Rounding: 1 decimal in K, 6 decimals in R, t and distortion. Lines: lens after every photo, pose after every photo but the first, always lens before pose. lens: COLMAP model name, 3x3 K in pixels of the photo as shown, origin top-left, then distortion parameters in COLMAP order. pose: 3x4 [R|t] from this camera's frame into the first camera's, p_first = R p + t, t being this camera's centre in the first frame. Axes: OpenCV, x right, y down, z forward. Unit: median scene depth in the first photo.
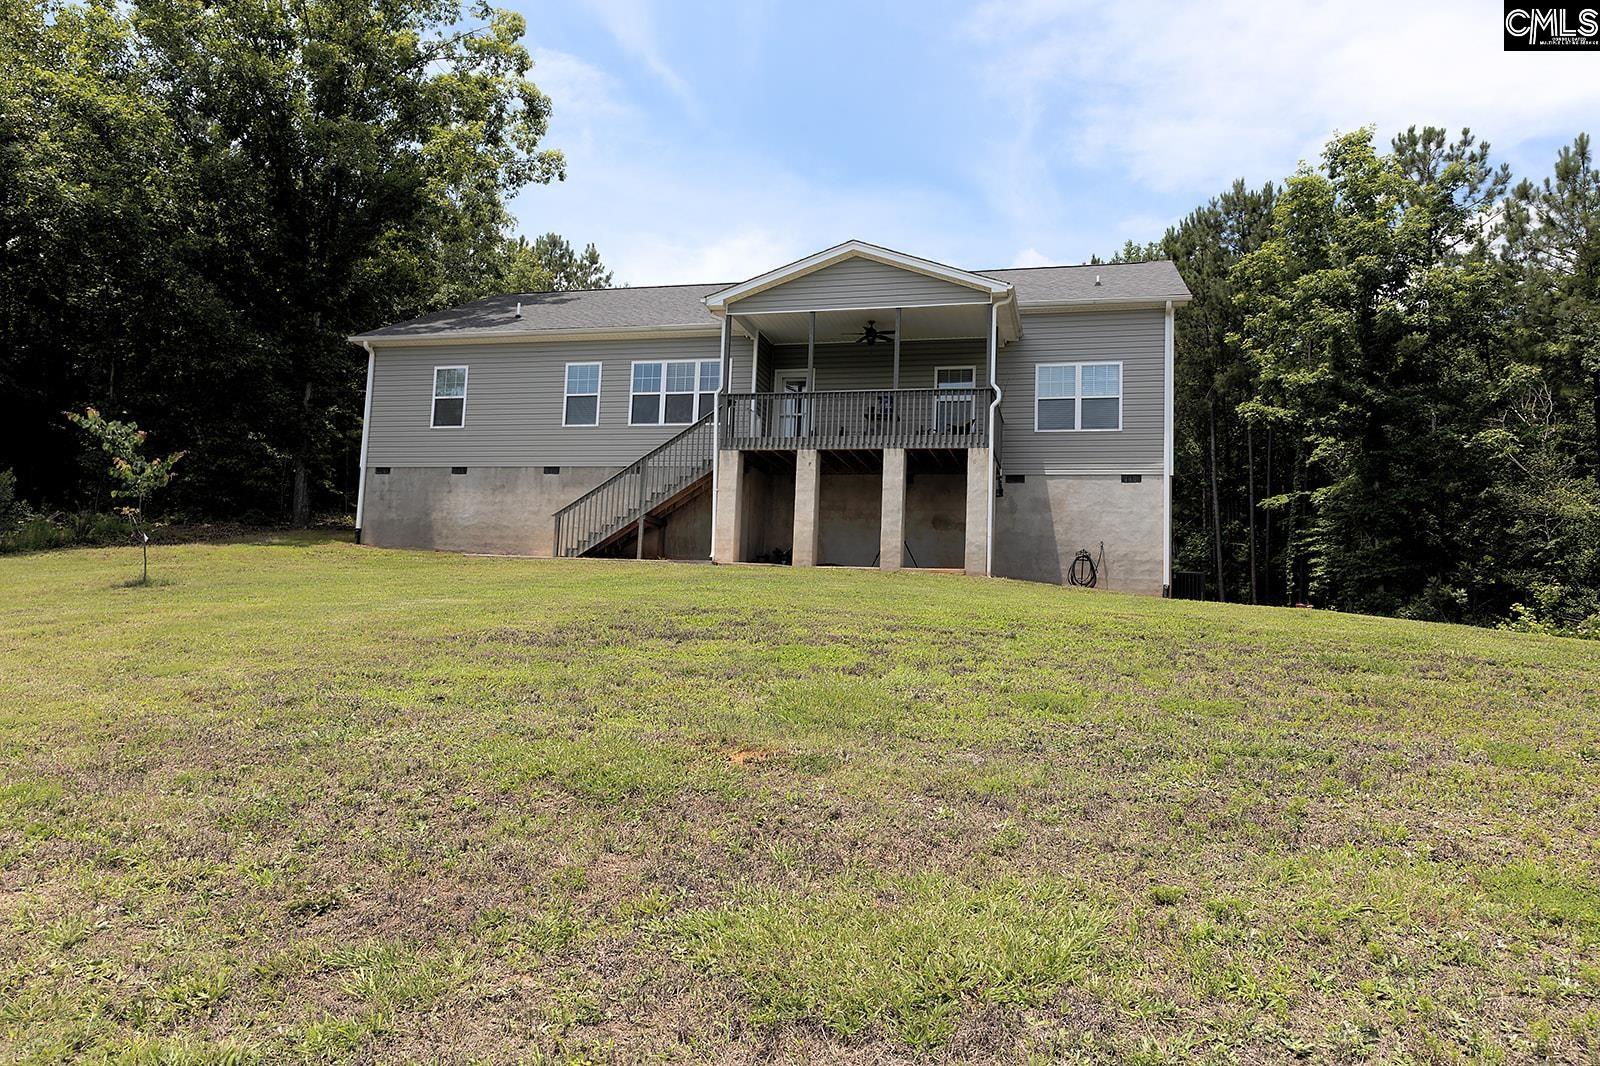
lens RADIAL K [[1093.2, 0, 800.0], [0, 1093.2, 533.0], [0, 0, 1]] dist [0.015993, -0.002586]
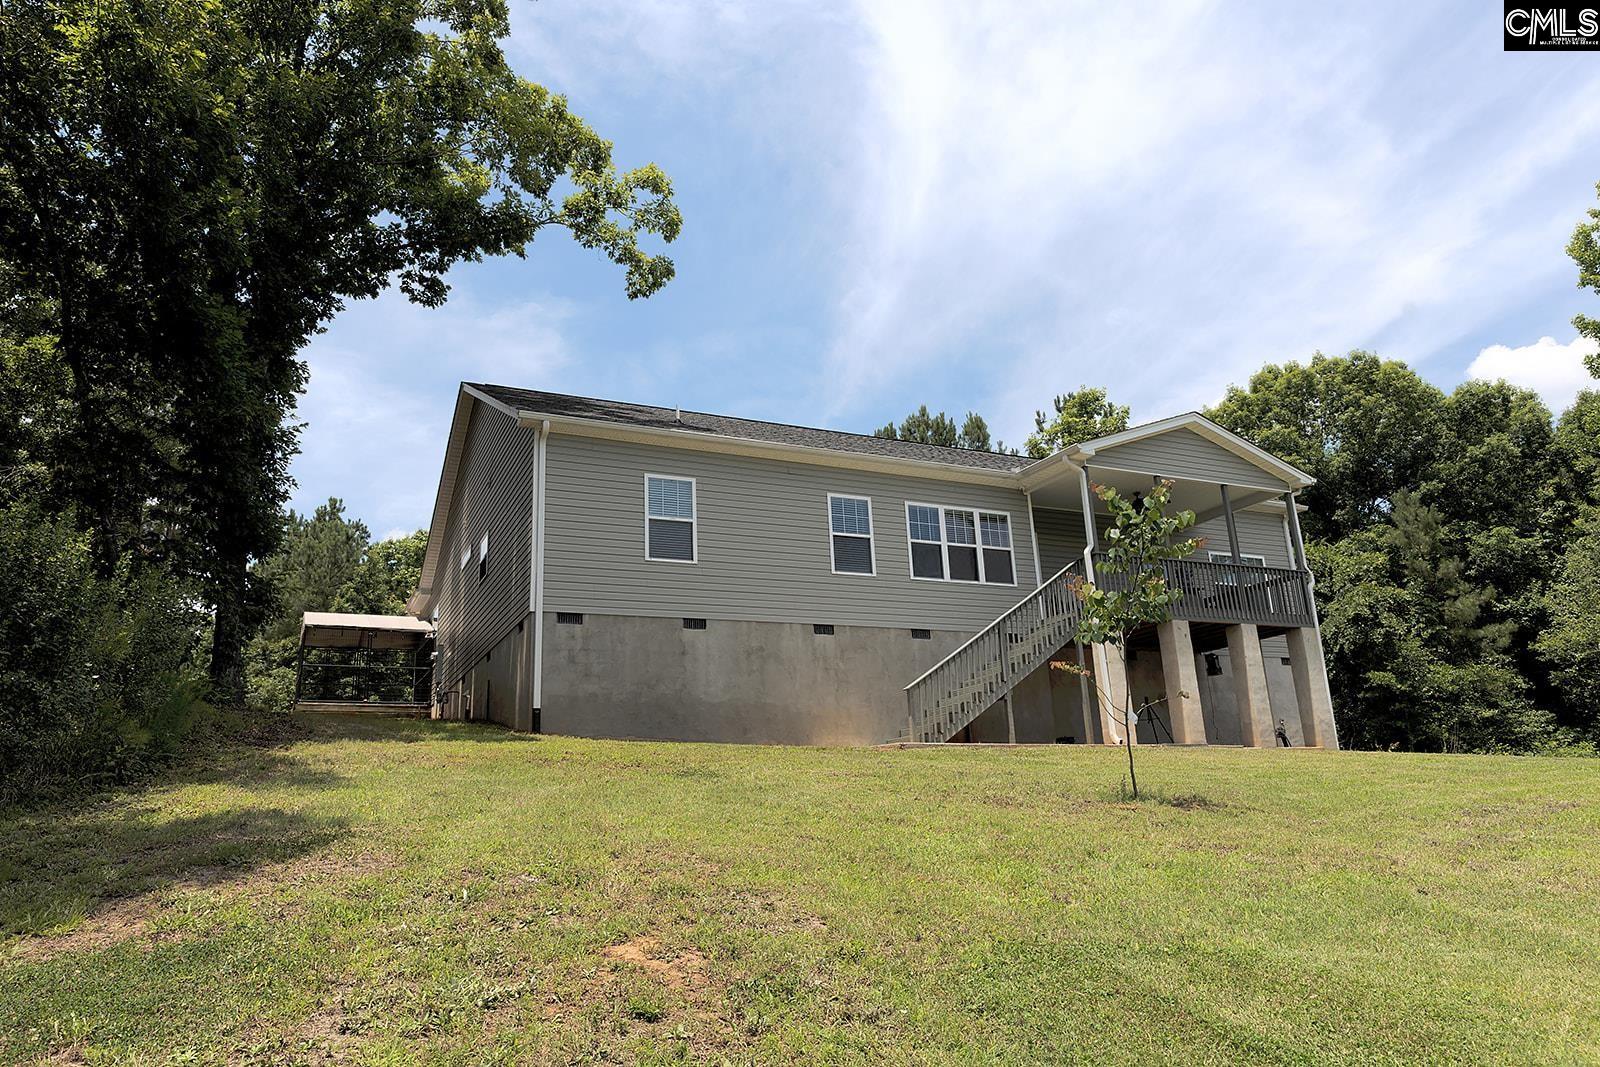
lens RADIAL K [[1093.2, 0, 800.0], [0, 1093.2, 533.5], [0, 0, 1]] dist [0.015993, -0.002586]
pose [[0.749454, 0.104139, 0.653815, -0.797143], [0.011233, 0.985409, -0.169831, 0.006213], [-0.661961, 0.134625, 0.737349, 0.474848]]
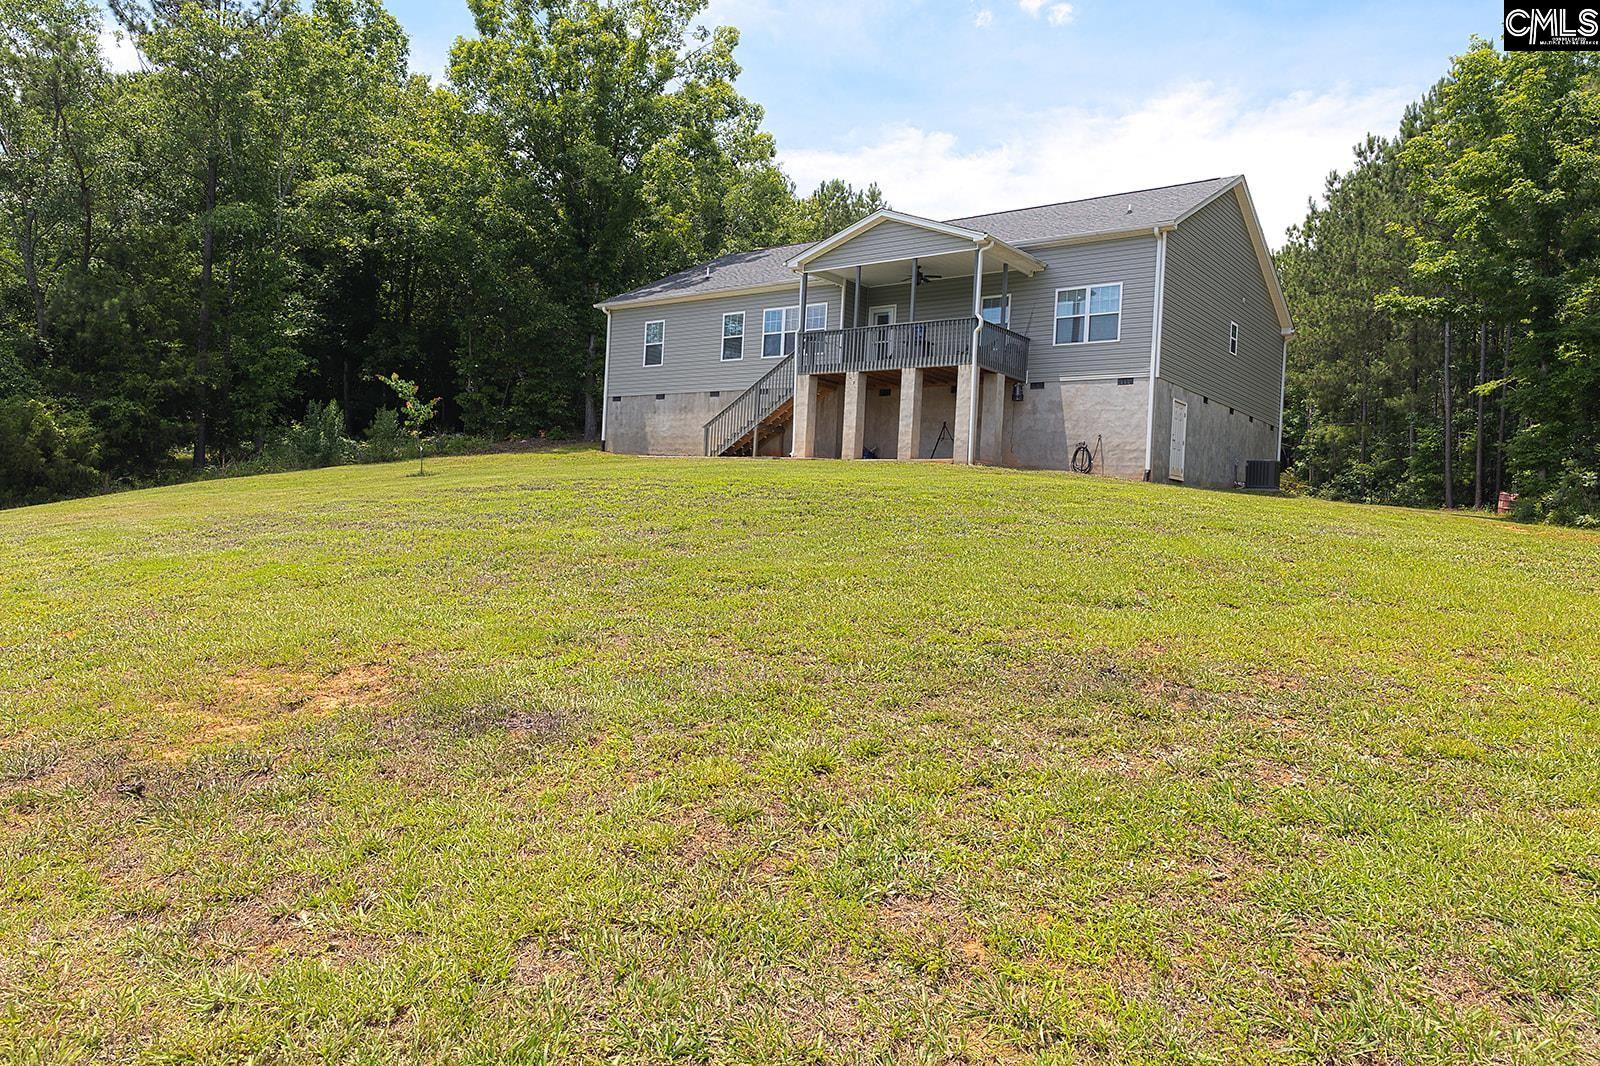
lens RADIAL K [[1093.2, 0, 800.0], [0, 1093.2, 533.0], [0, 0, 1]] dist [0.015993, -0.002586]
pose [[0.923094, 0.006331, -0.384523, 0.426828], [0.026151, 0.996517, 0.079184, 0.011165], [0.383685, -0.083150, 0.919713, -0.246344]]
